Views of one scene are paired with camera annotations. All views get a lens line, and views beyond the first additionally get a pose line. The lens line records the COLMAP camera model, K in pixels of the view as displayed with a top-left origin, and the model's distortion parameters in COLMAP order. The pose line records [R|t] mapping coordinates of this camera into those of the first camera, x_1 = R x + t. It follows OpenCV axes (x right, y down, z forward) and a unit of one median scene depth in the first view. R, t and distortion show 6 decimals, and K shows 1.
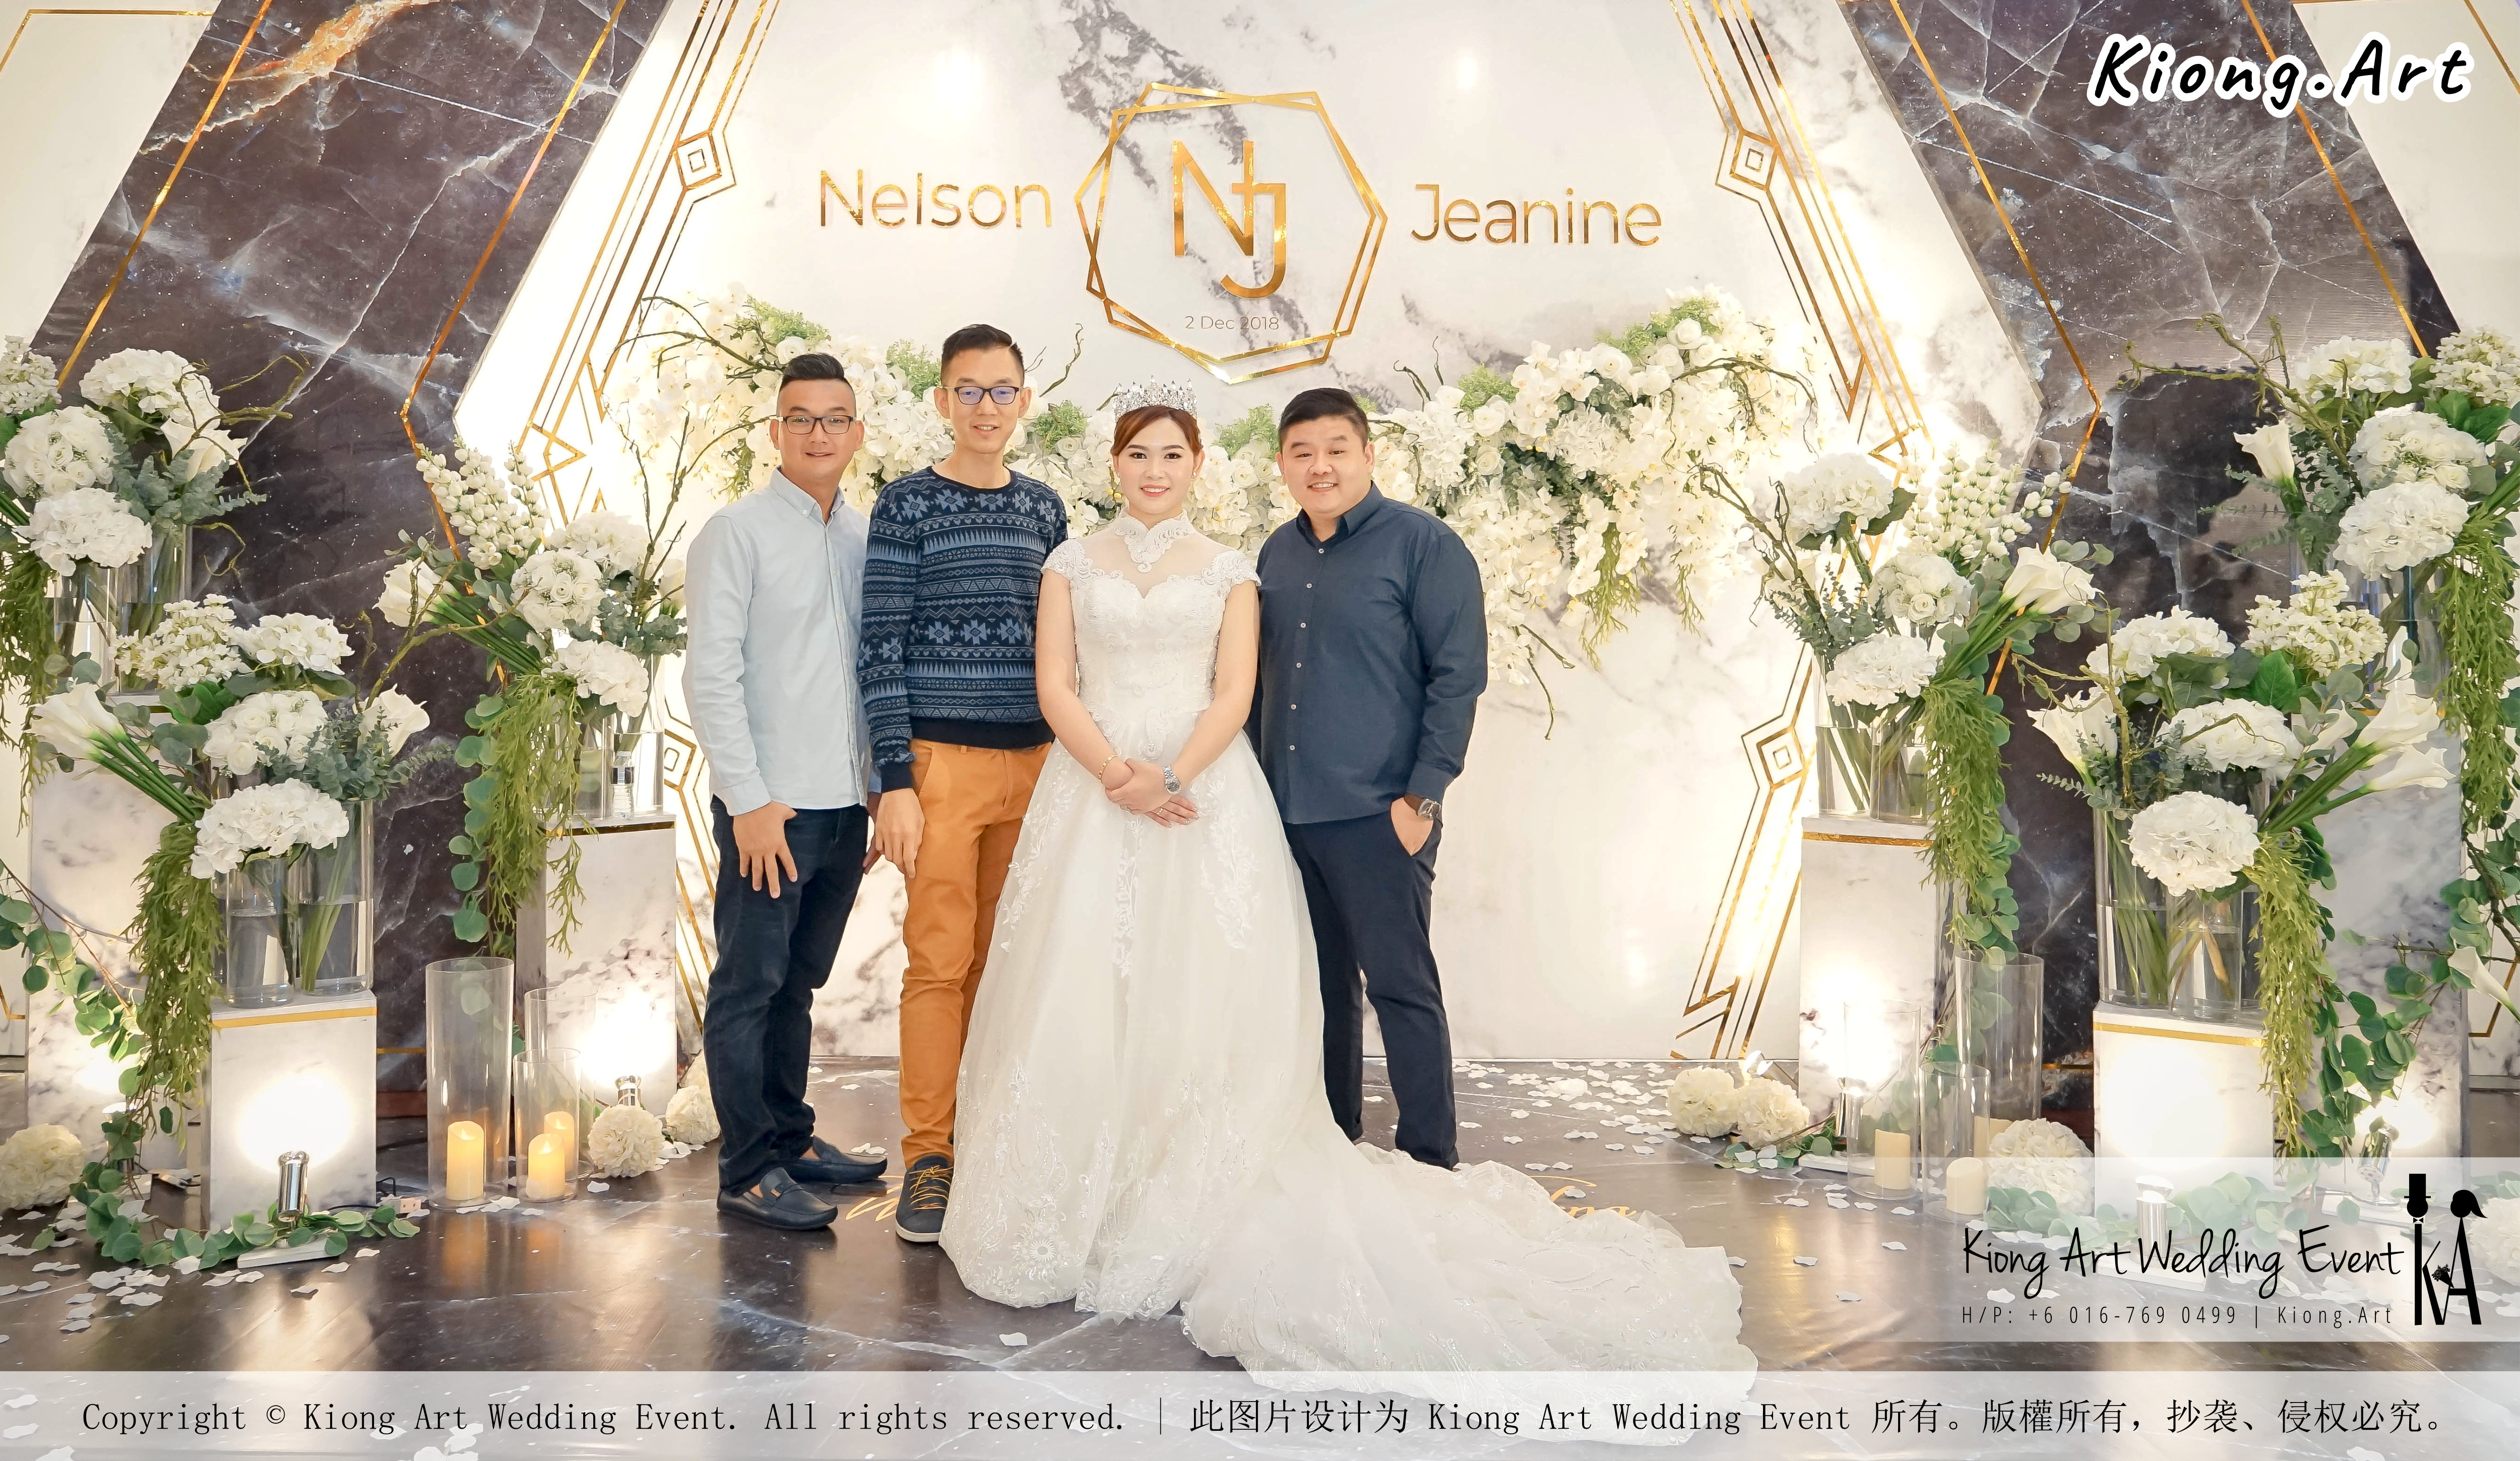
lens RADIAL K [[1821.8, 0, 1175.2], [0, 1821.8, 586.7], [0, 0, 1]] dist [-0.040720, 0.034498]
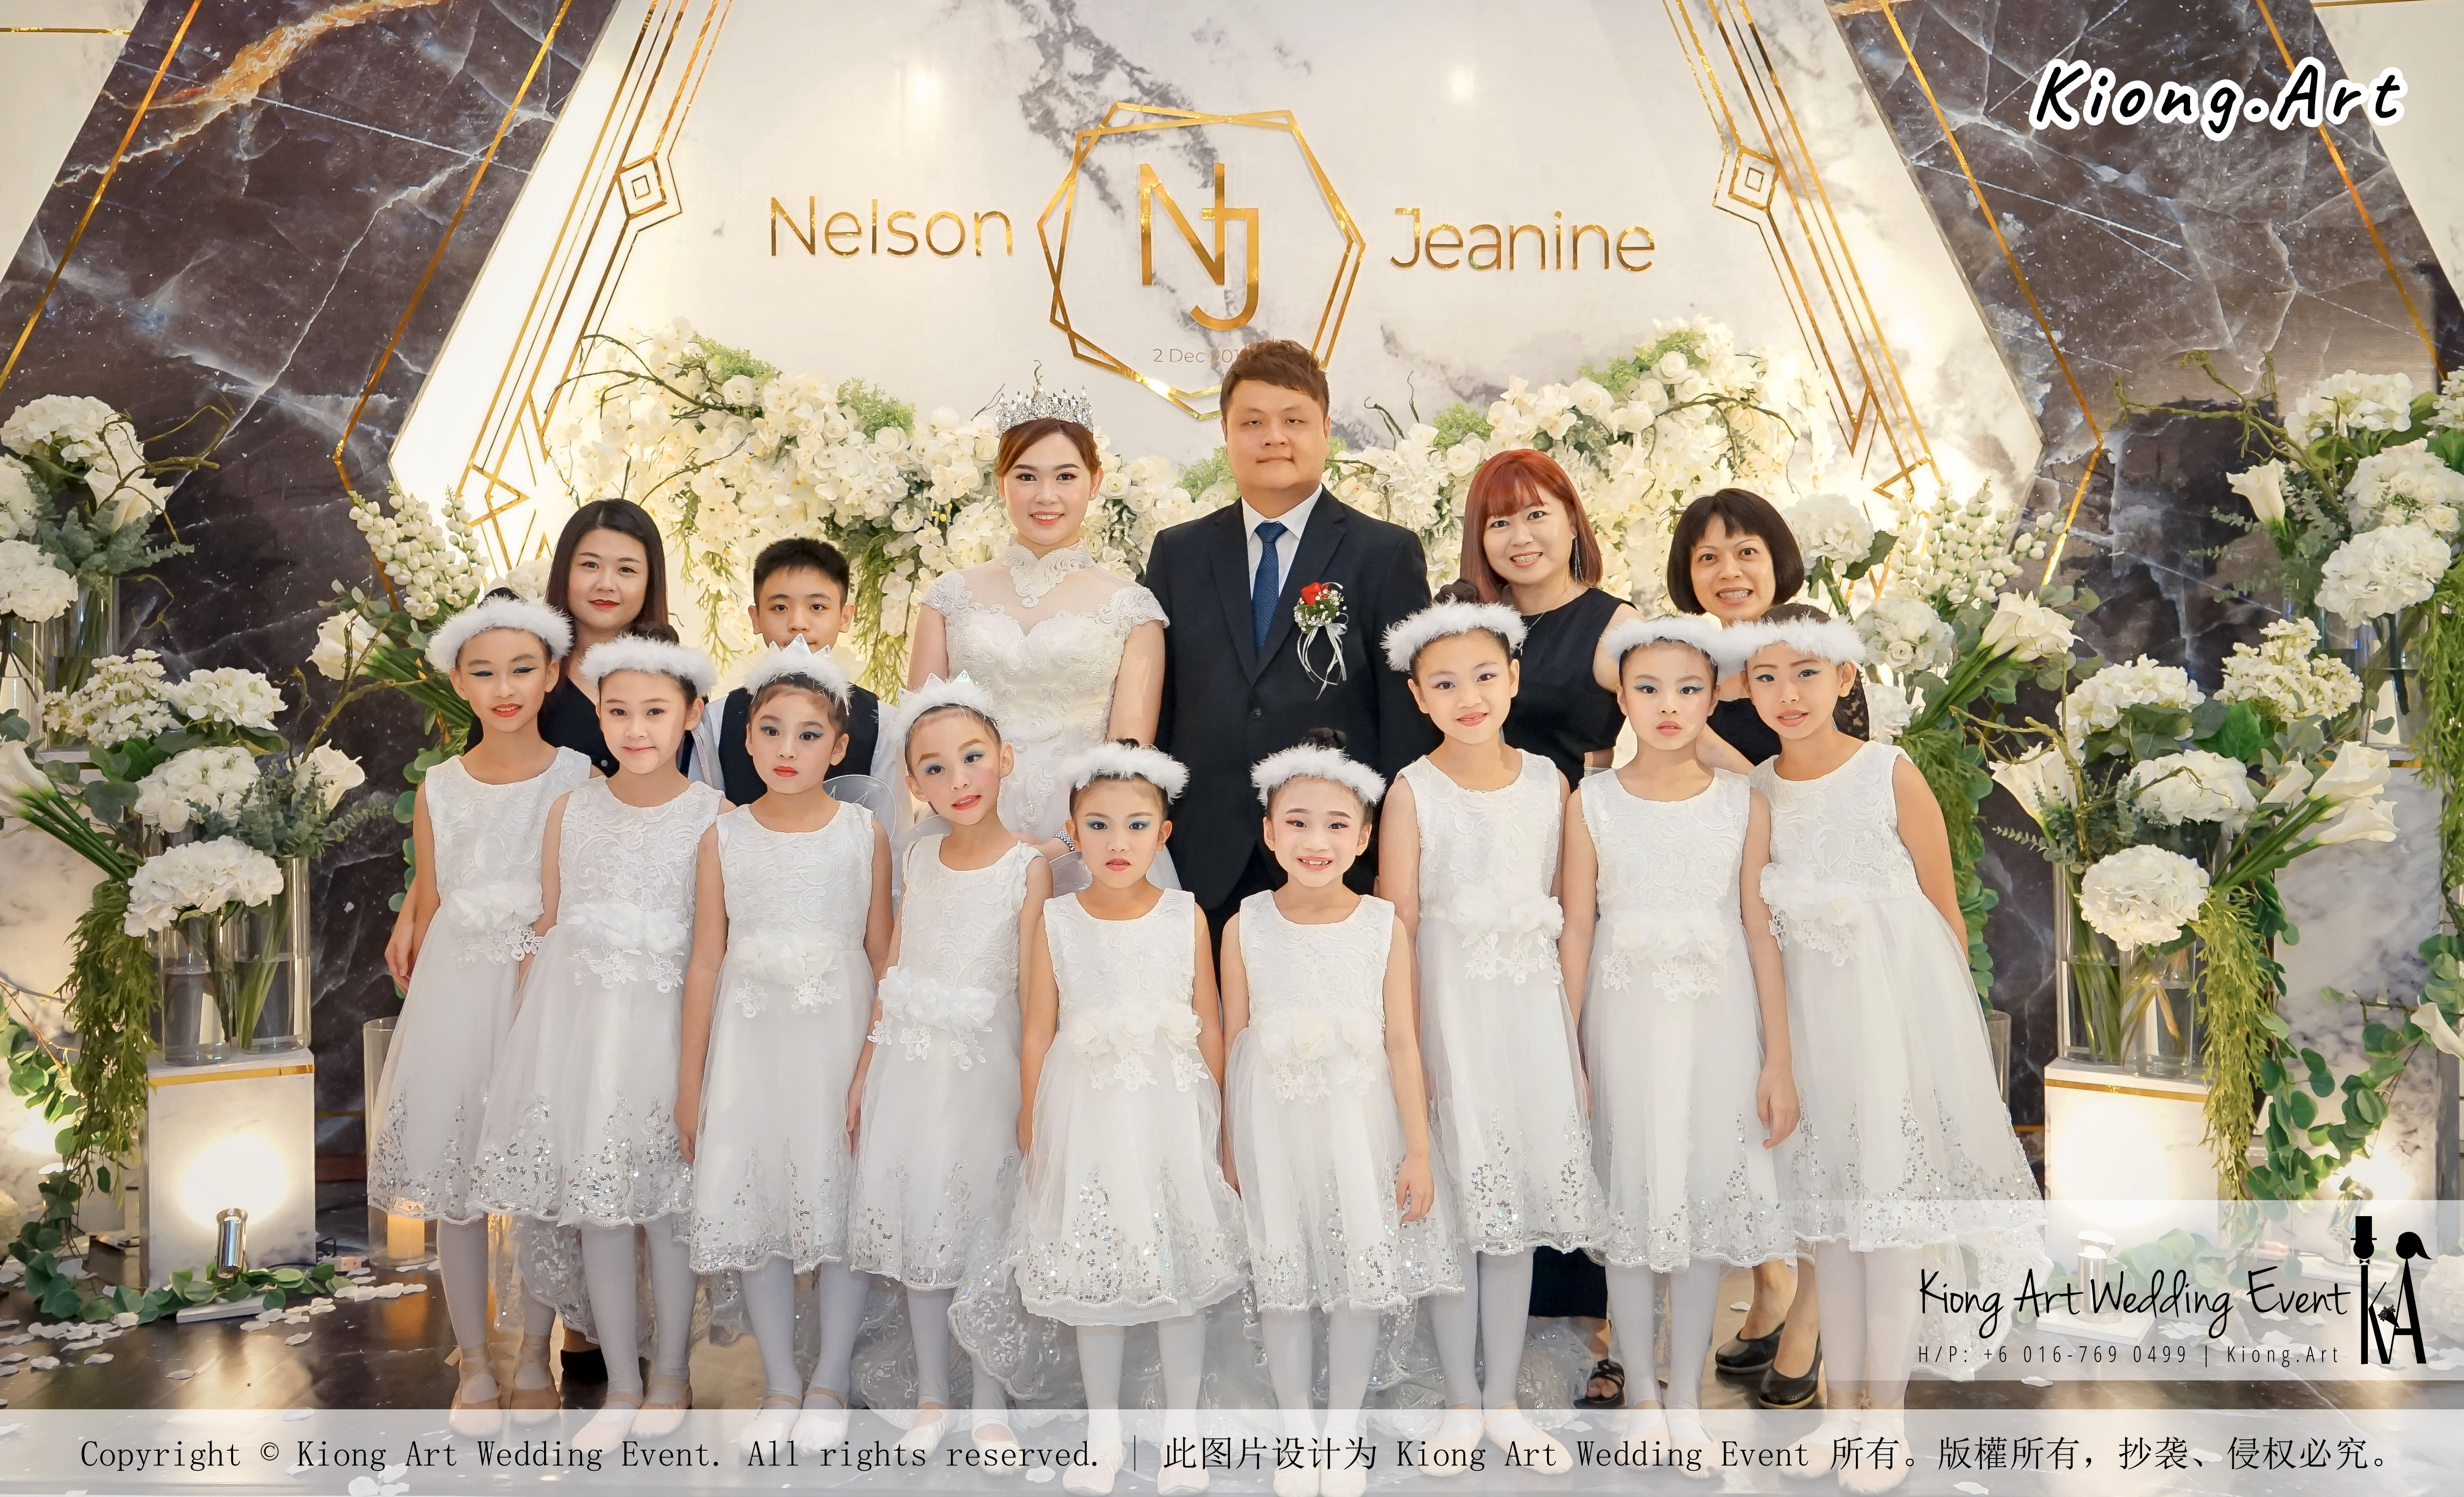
lens RADIAL K [[2032.4, 0, 1192.4], [0, 2032.4, 681.3], [0, 0, 1]] dist [-0.017558, 0.030065]
pose [[0.999922, -0.003109, -0.012138, 0.043808], [0.003499, 0.999472, 0.032307, -0.010079], [0.012031, -0.032347, 0.999404, -0.080702]]
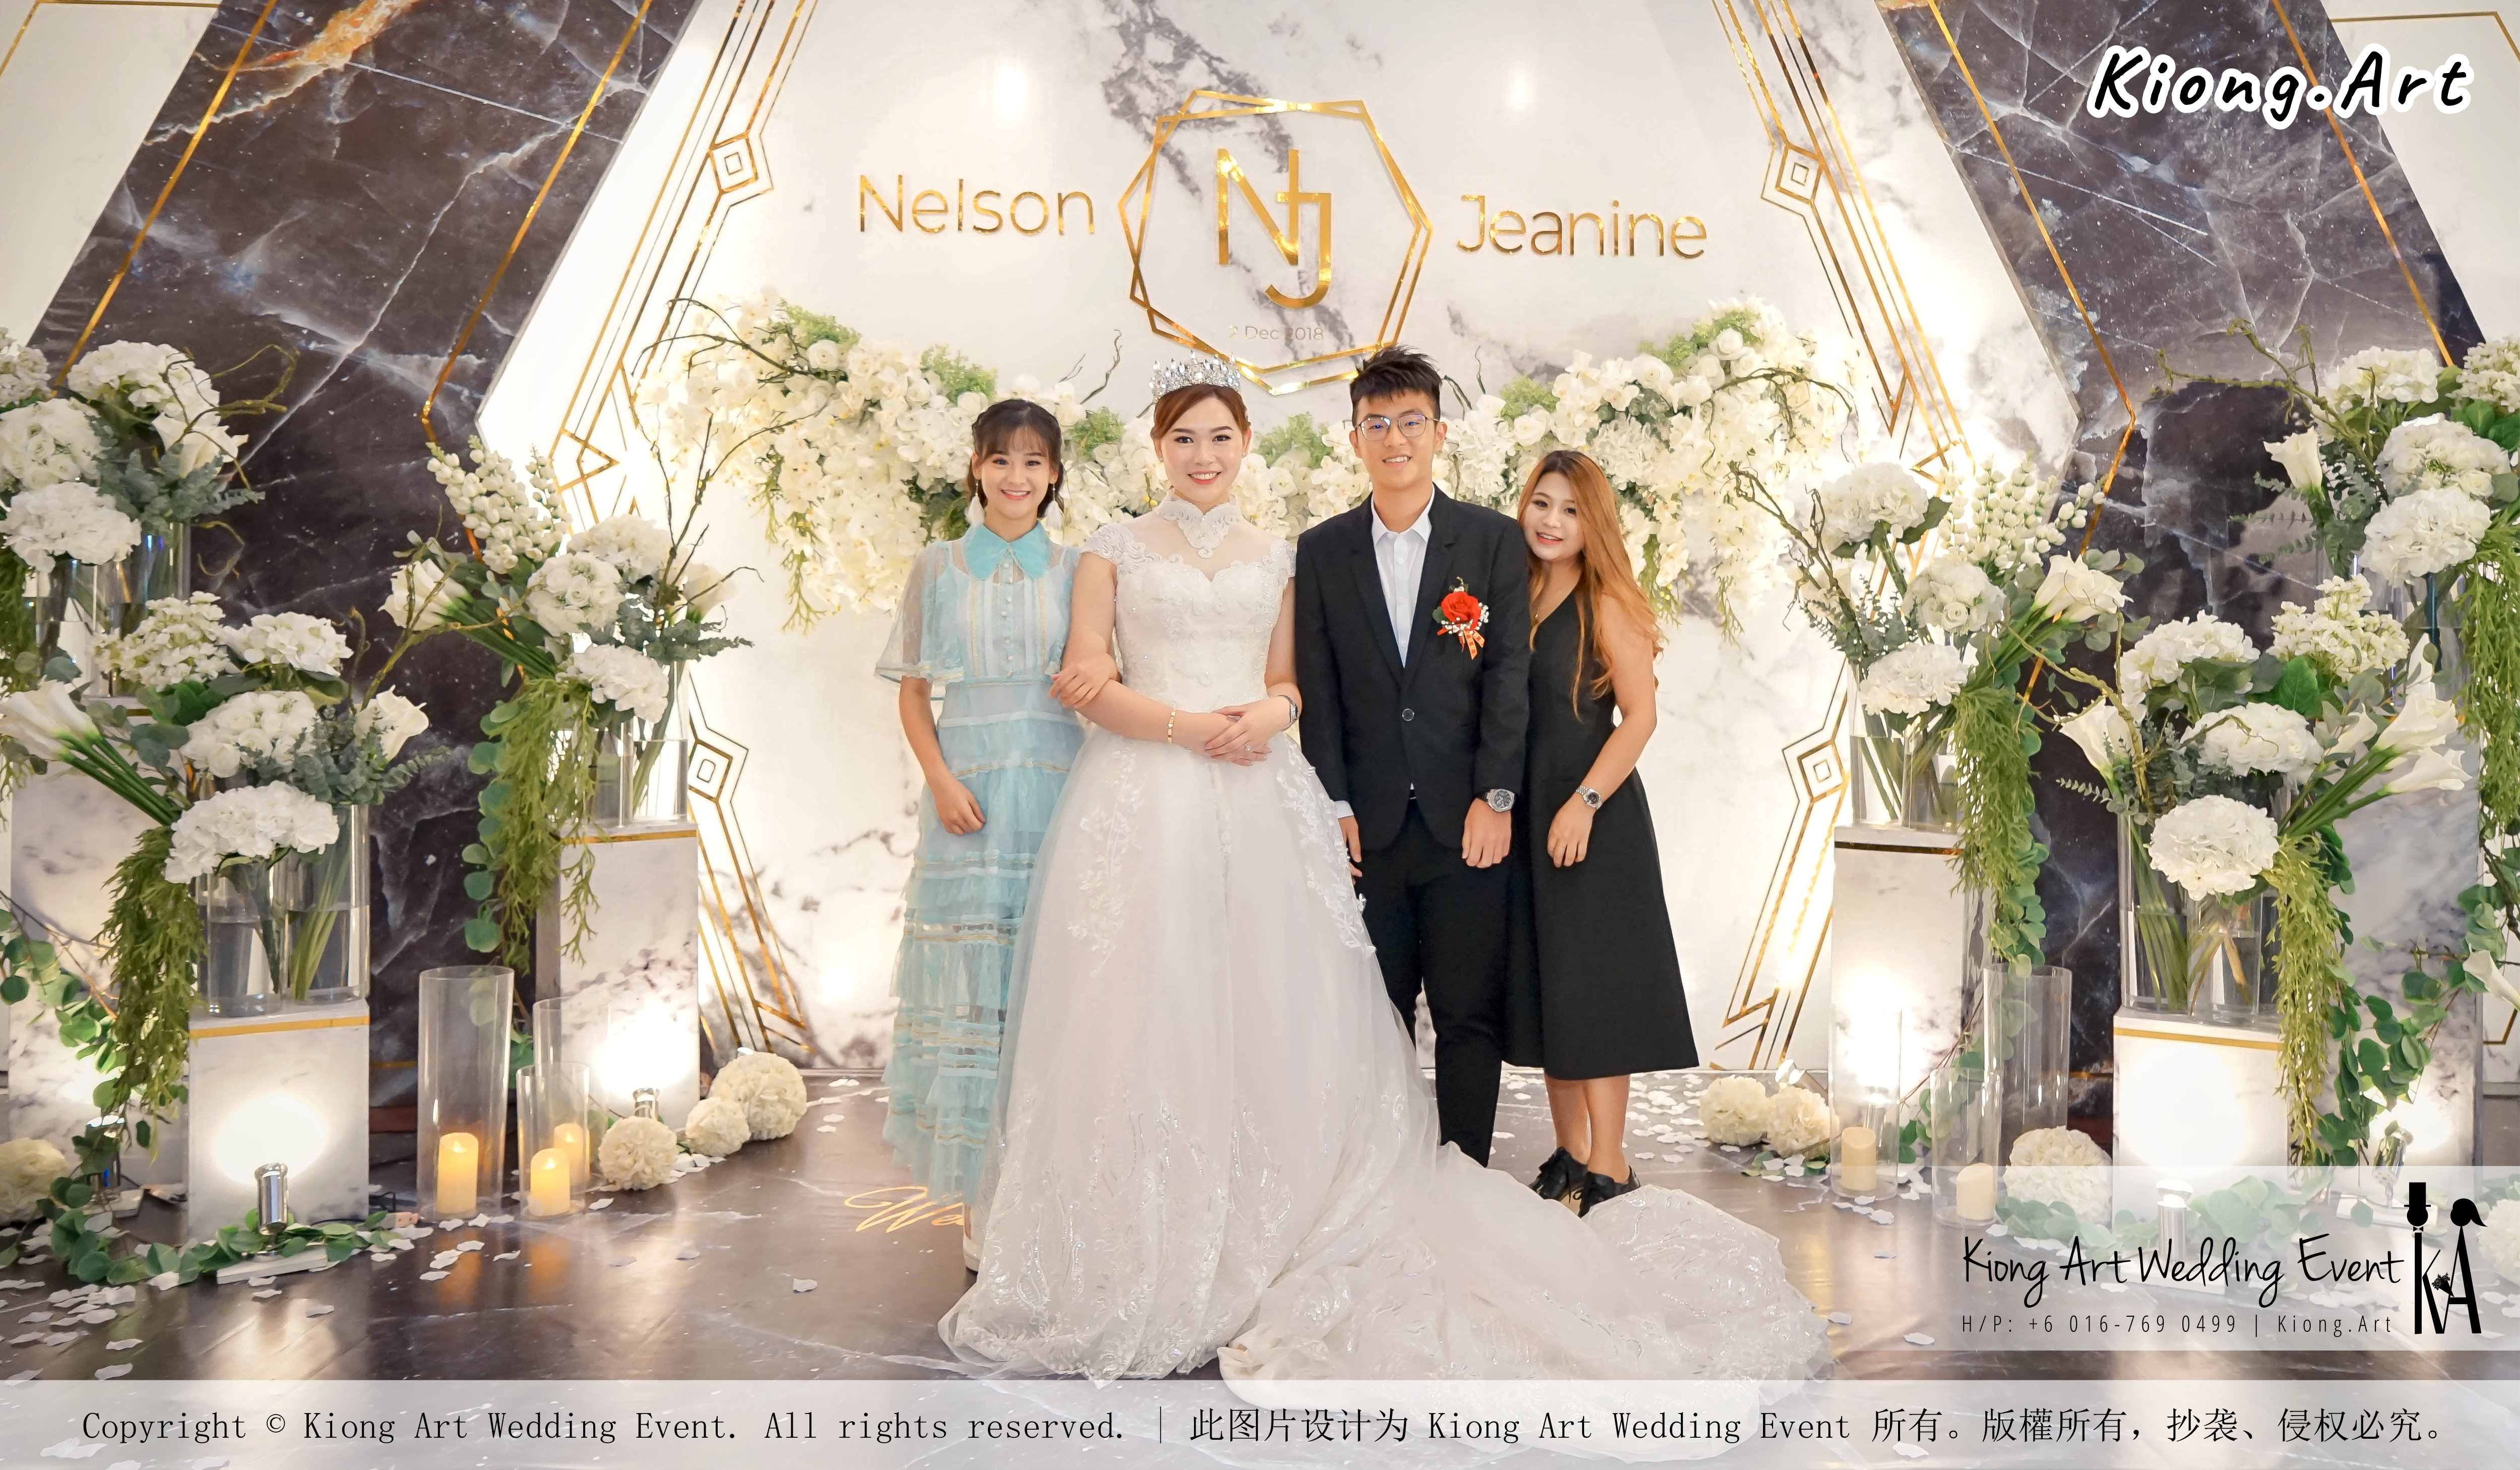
lens RADIAL K [[1761.9, 0, 1326.6], [0, 1761.9, 658.5], [0, 0, 1]] dist [-0.047664, 0.041840]
pose [[0.999561, 0.003276, 0.029441, 0.035410], [-0.003826, 0.999819, 0.018659, 0.016587], [-0.029375, -0.018764, 0.999392, 0.042360]]
